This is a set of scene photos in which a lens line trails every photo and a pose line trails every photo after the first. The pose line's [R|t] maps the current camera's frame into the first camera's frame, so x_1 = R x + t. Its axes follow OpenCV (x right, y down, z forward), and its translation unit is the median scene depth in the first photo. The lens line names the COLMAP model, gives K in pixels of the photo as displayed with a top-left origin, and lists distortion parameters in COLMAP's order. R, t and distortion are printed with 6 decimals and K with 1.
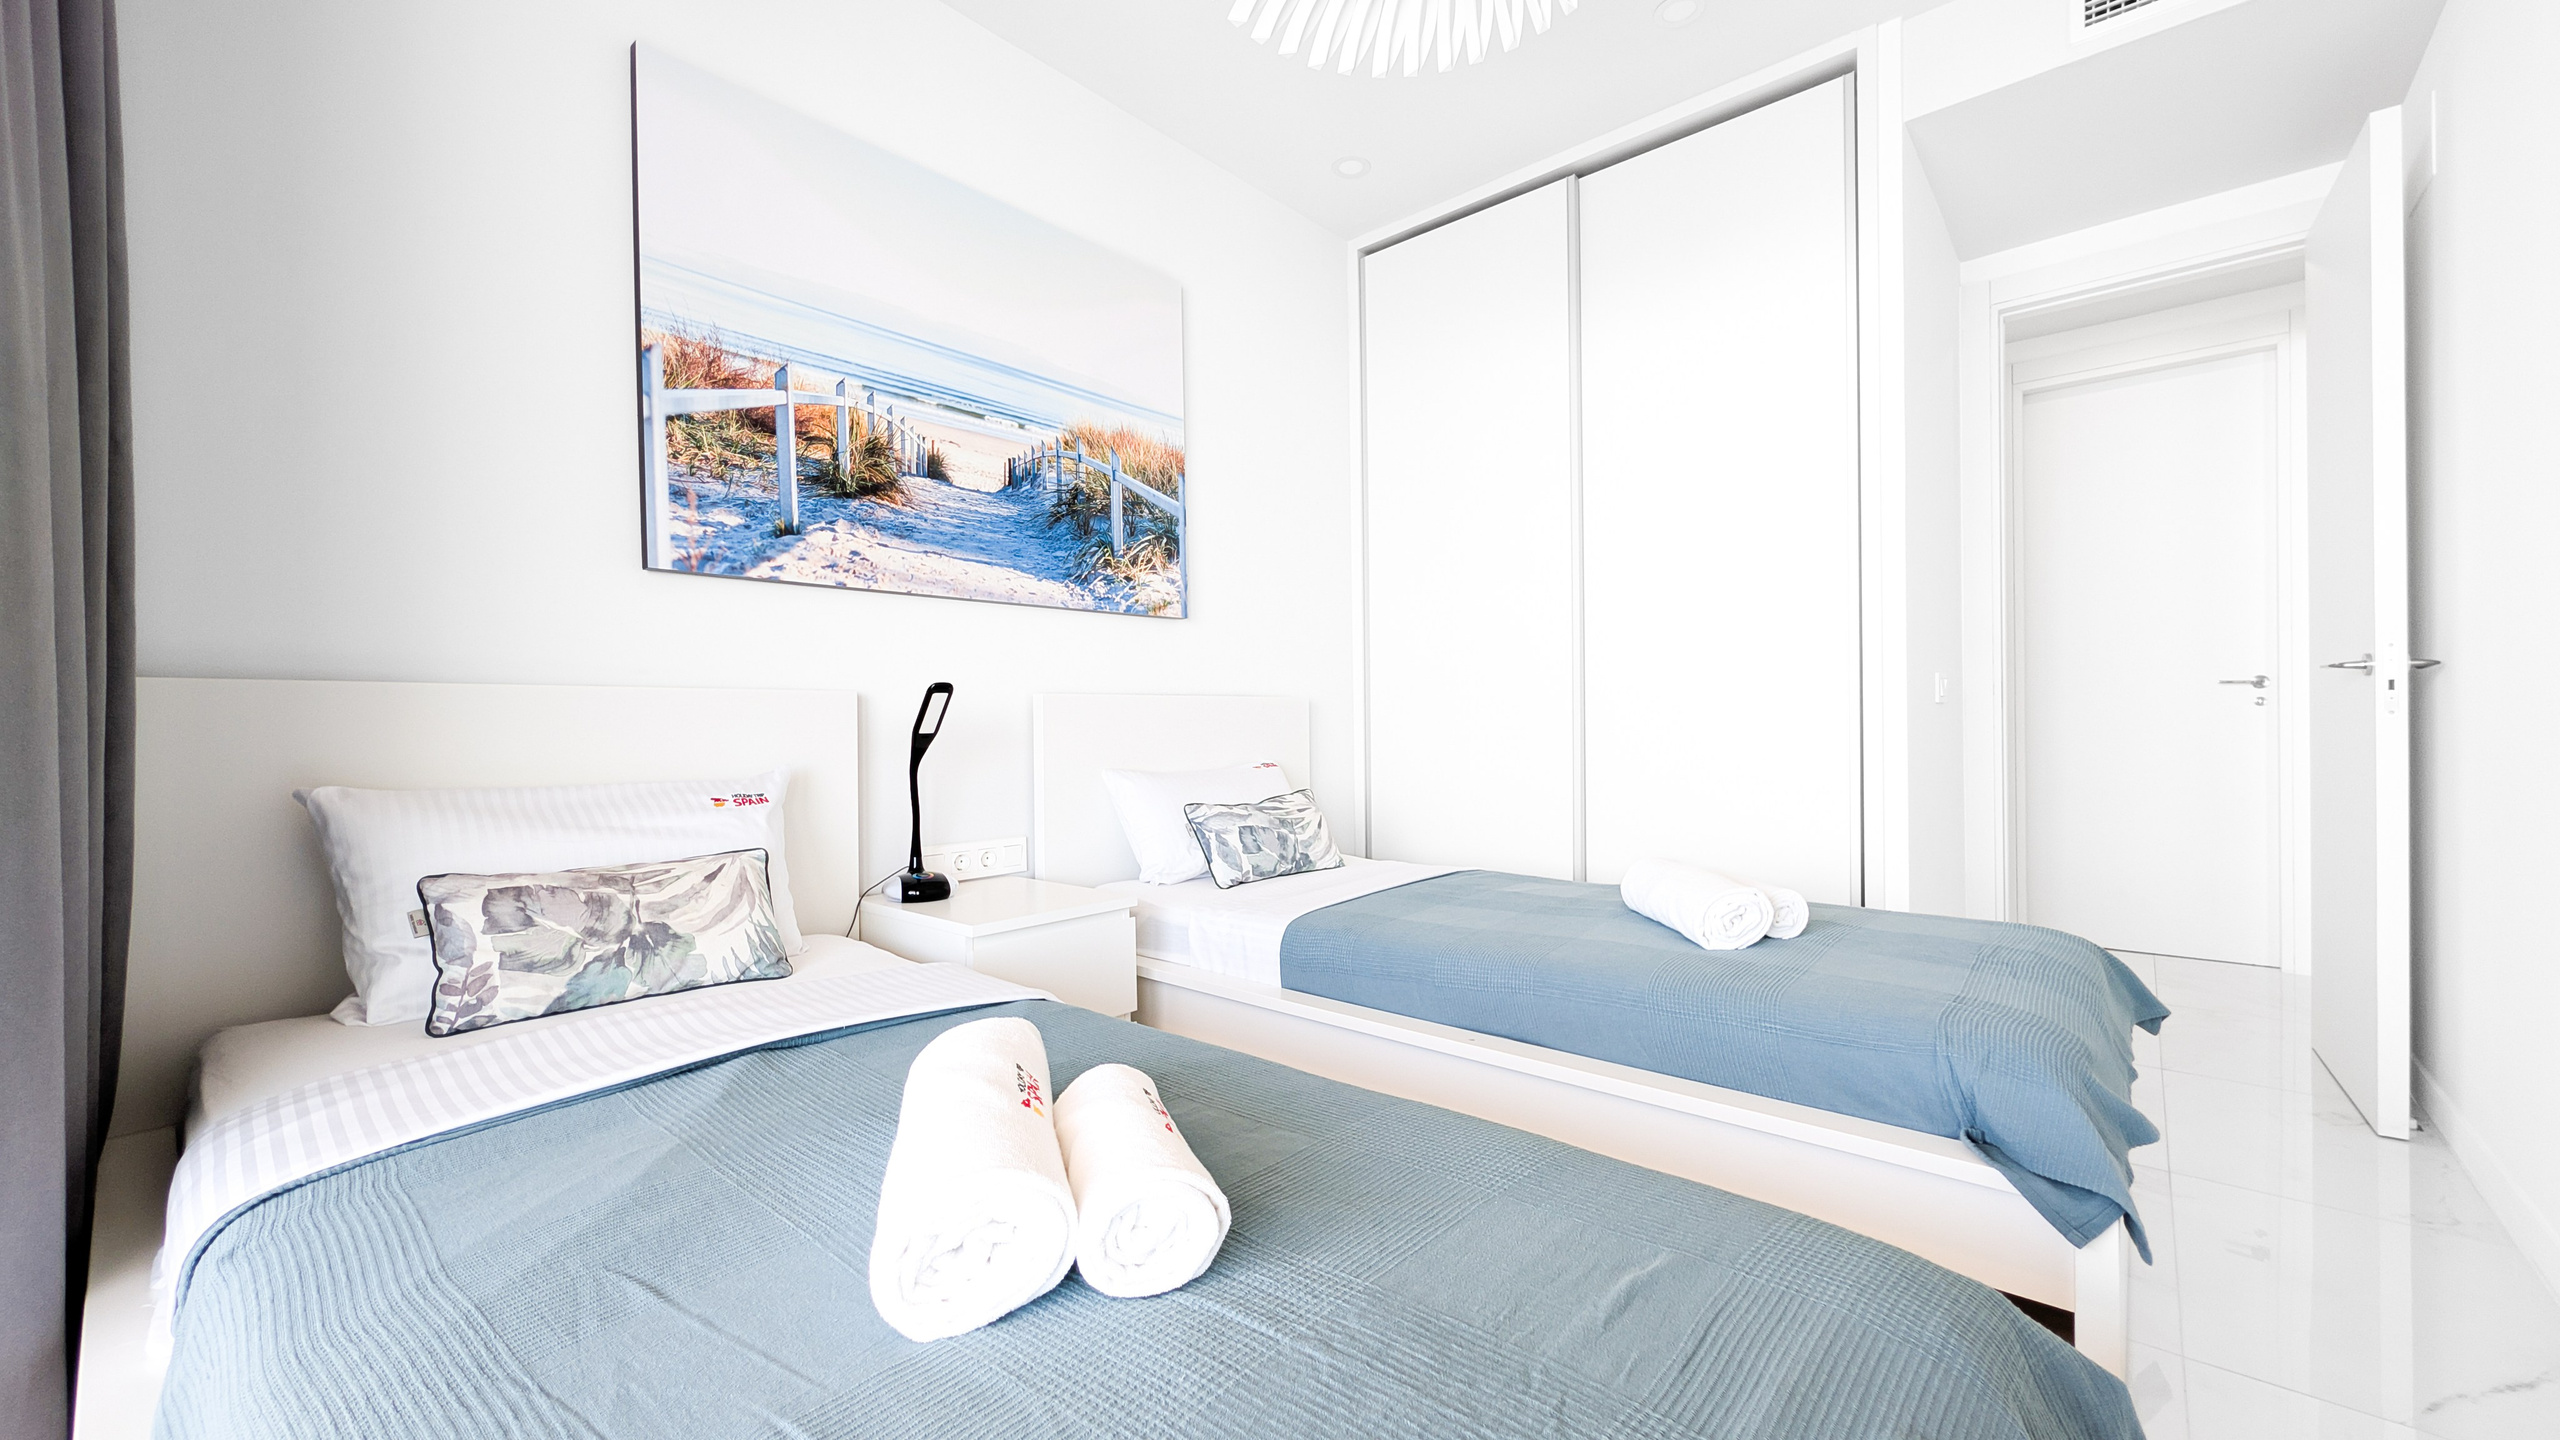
lens RADIAL K [[989.1, 0, 1279.4], [0, 989.1, 732.9], [0, 0, 1]] dist [-0.003078, 0.000489]
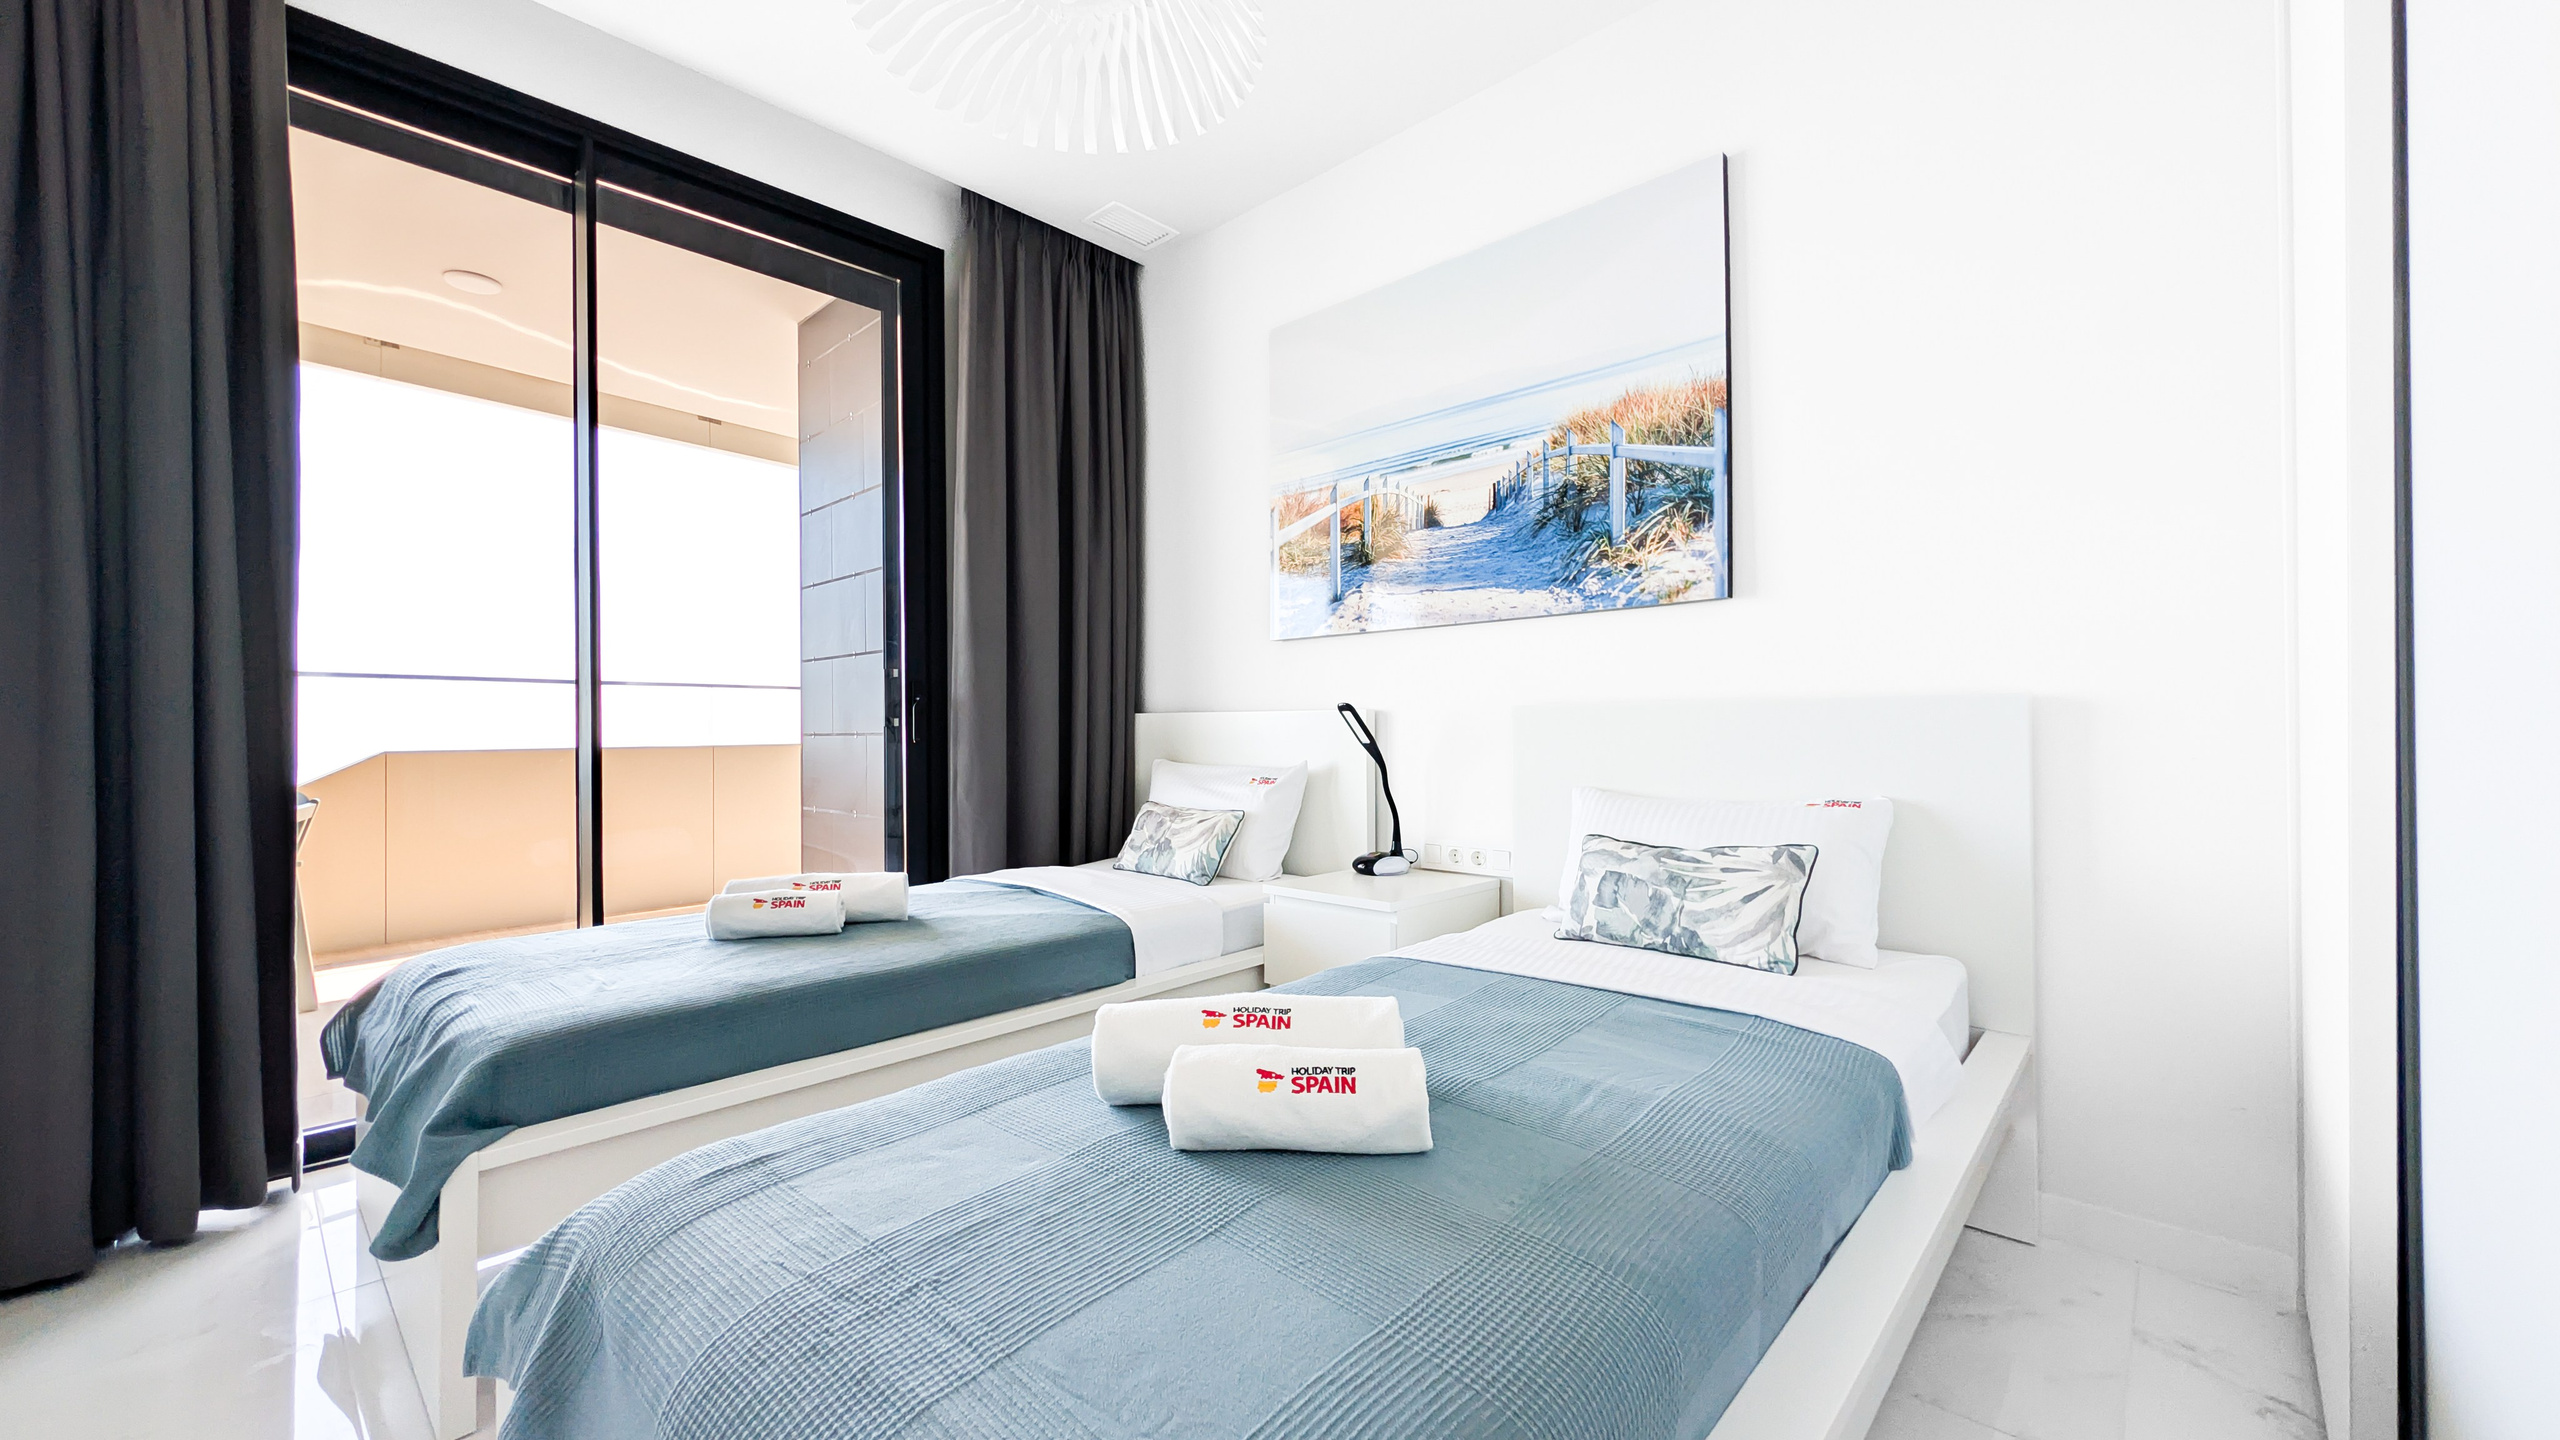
lens RADIAL K [[989.1, 0, 1289.9], [0, 989.1, 736.6], [0, 0, 1]] dist [-0.003078, 0.000489]
pose [[-0.034903, 0.017293, -0.999241, 0.749167], [-0.007302, 0.999819, 0.017558, -0.023006], [0.999364, 0.007910, -0.034770, 0.776315]]
